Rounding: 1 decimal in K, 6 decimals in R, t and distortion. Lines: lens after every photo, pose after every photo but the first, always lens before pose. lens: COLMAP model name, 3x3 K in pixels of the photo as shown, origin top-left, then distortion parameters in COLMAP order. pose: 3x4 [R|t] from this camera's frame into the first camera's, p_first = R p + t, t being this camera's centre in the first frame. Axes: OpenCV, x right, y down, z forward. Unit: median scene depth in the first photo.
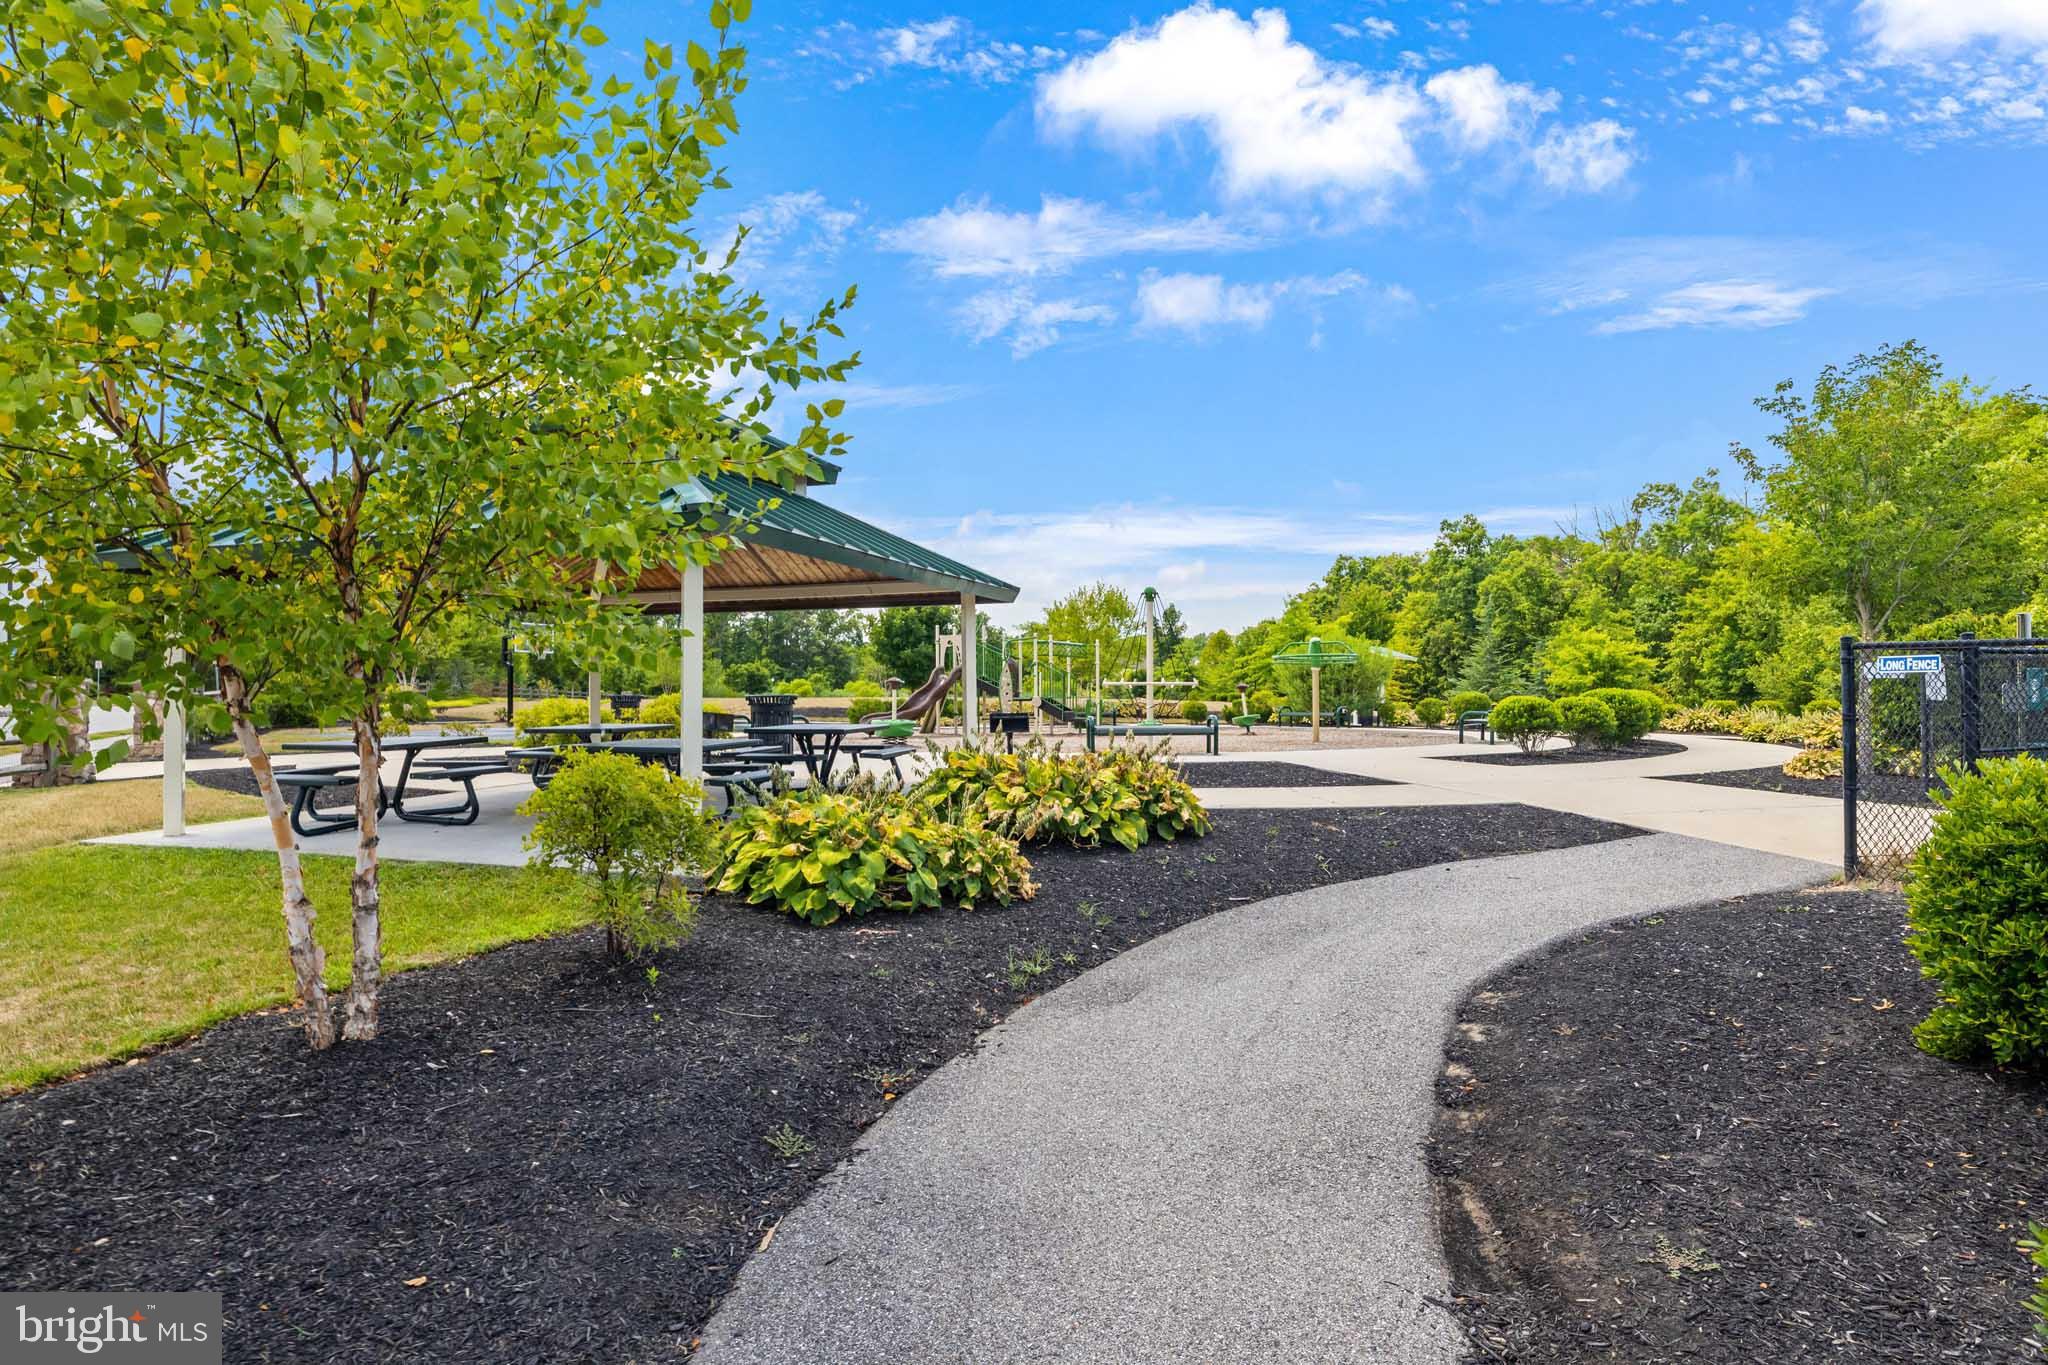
lens RADIAL K [[1115.1, 0, 1017.1], [0, 1115.1, 675.9], [0, 0, 1]] dist [0.005754, 0.000988]
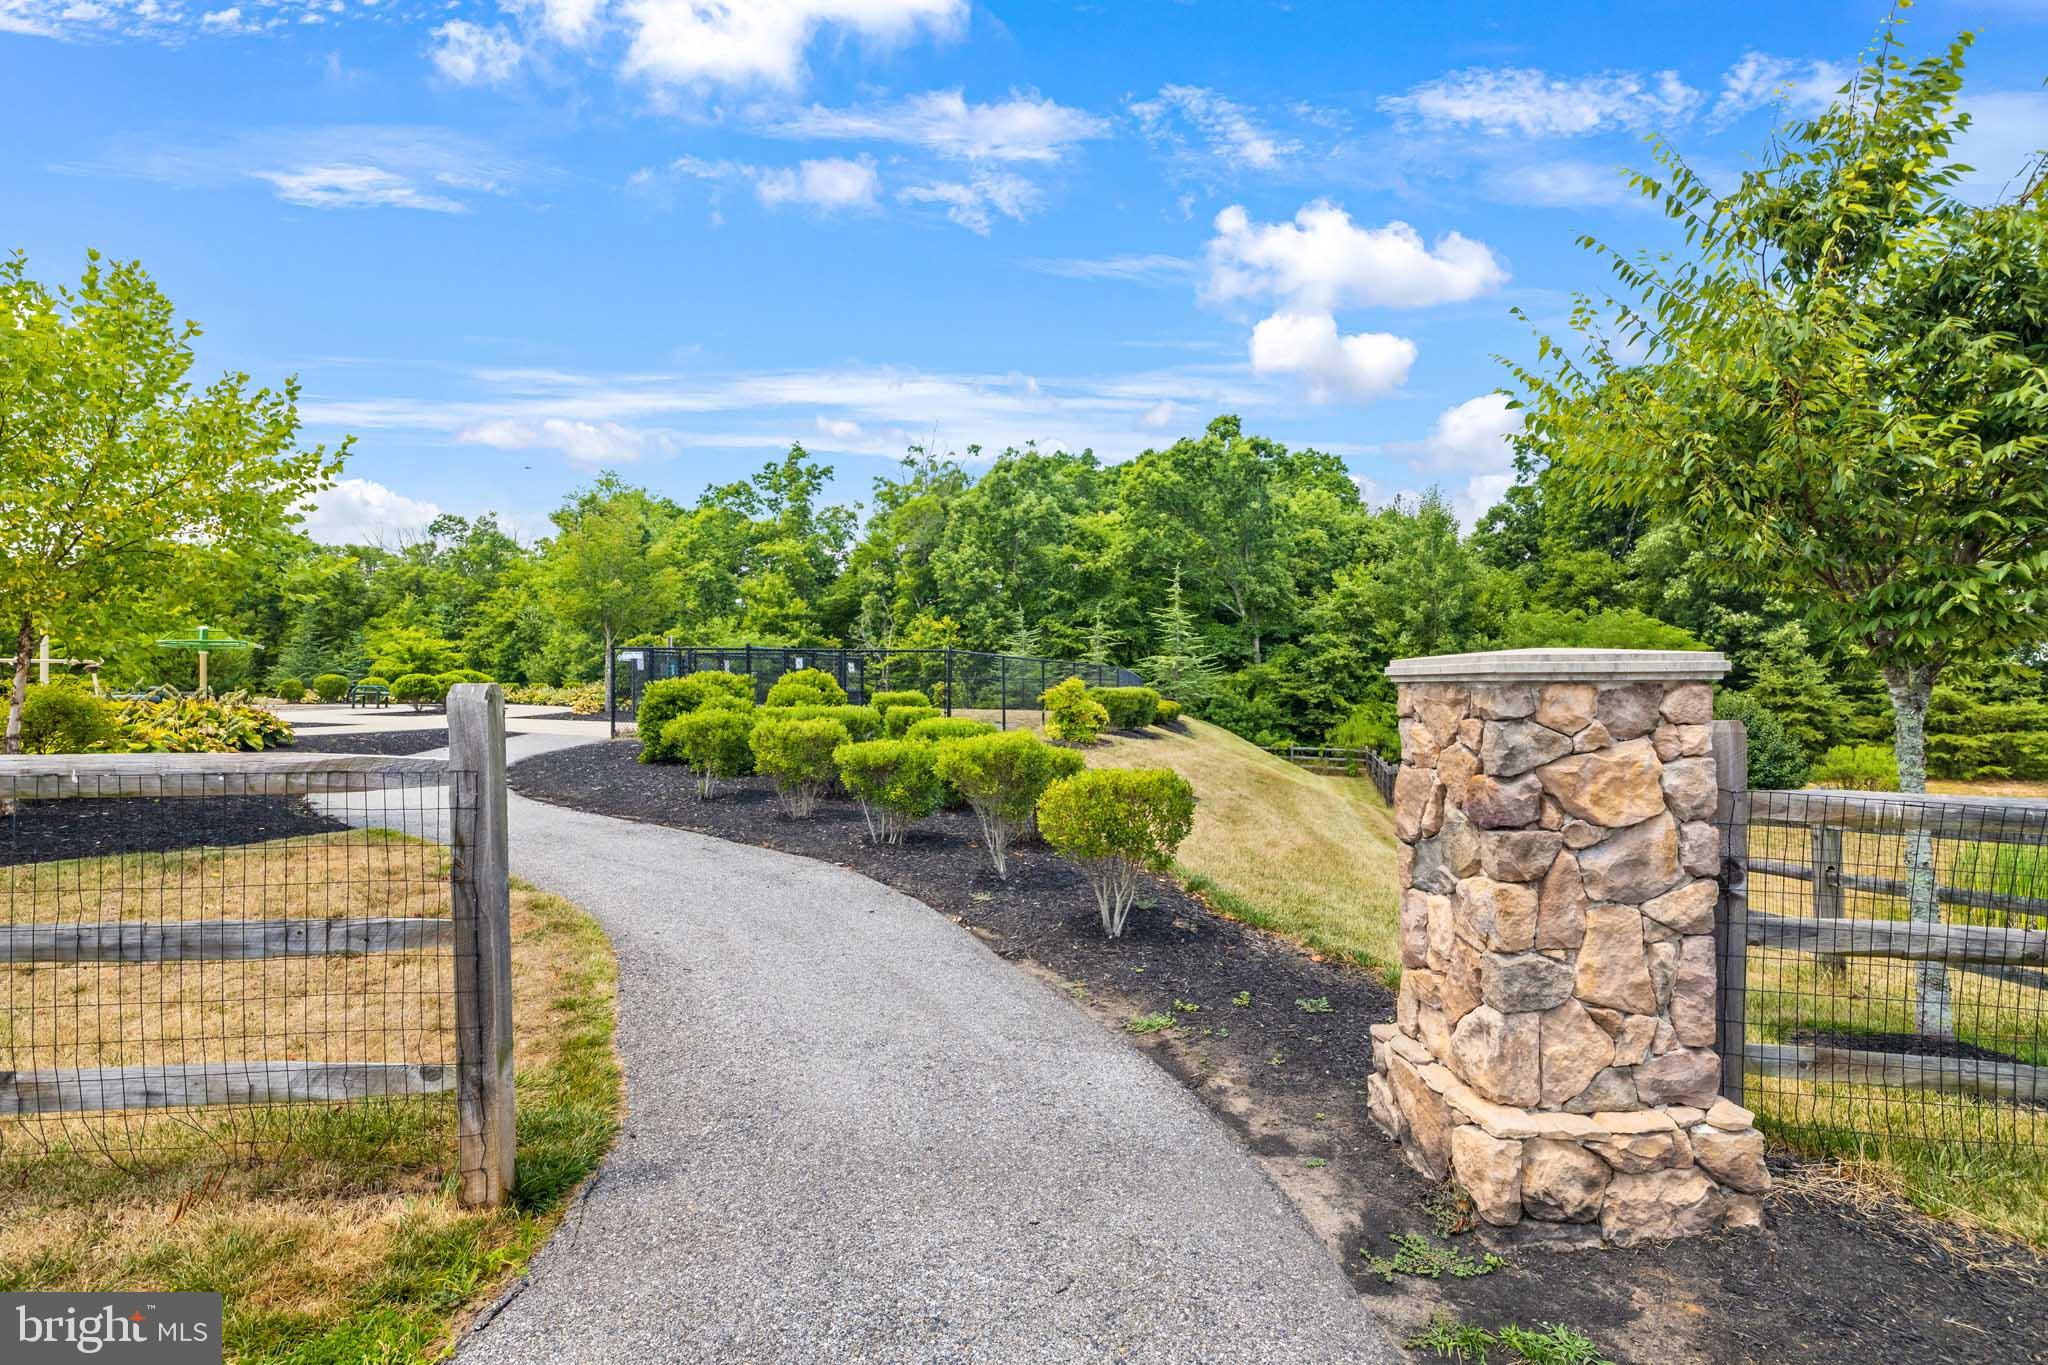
lens RADIAL K [[949.6, 0, 1018.2], [0, 949.6, 676.0], [0, 0, 1]] dist [-0.006510, -0.000365]
pose [[0.473333, 0.007456, 0.880852, -0.079399], [-0.013514, 0.999908, -0.001202, 0.003122], [-0.880780, -0.011335, 0.473390, -0.091961]]
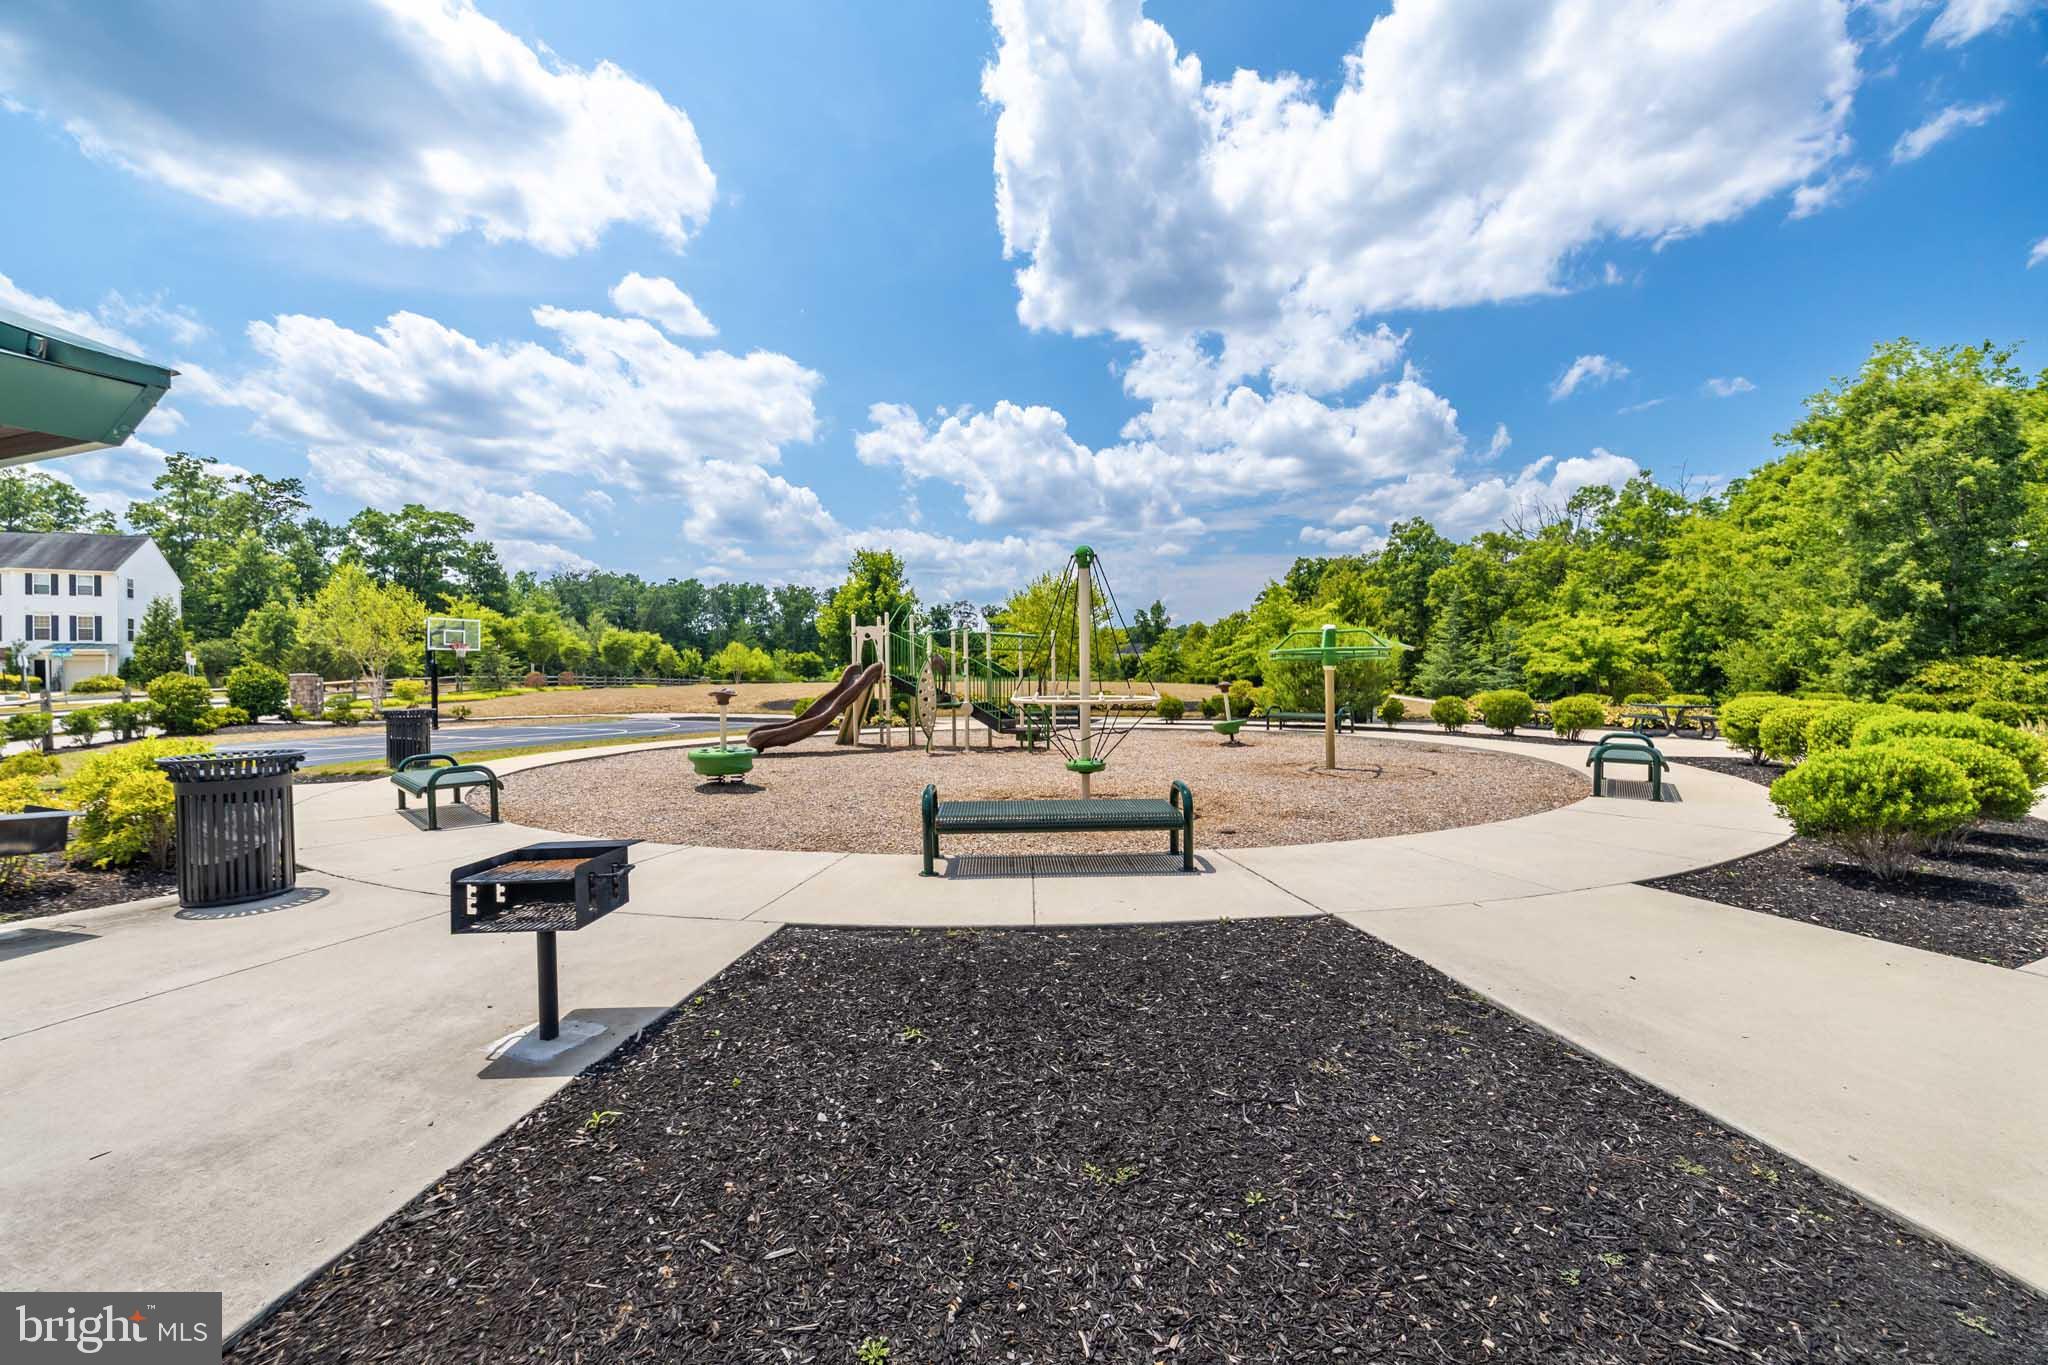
lens RADIAL K [[851.0, 0, 1033.5], [0, 851.0, 673.3], [0, 0, 1]] dist [0.001735, 0.000042]
pose [[0.999911, -0.007937, -0.010707, 0.032412], [0.008121, 0.999817, 0.017327, -0.005556], [0.010567, -0.017412, 0.999793, 0.178496]]
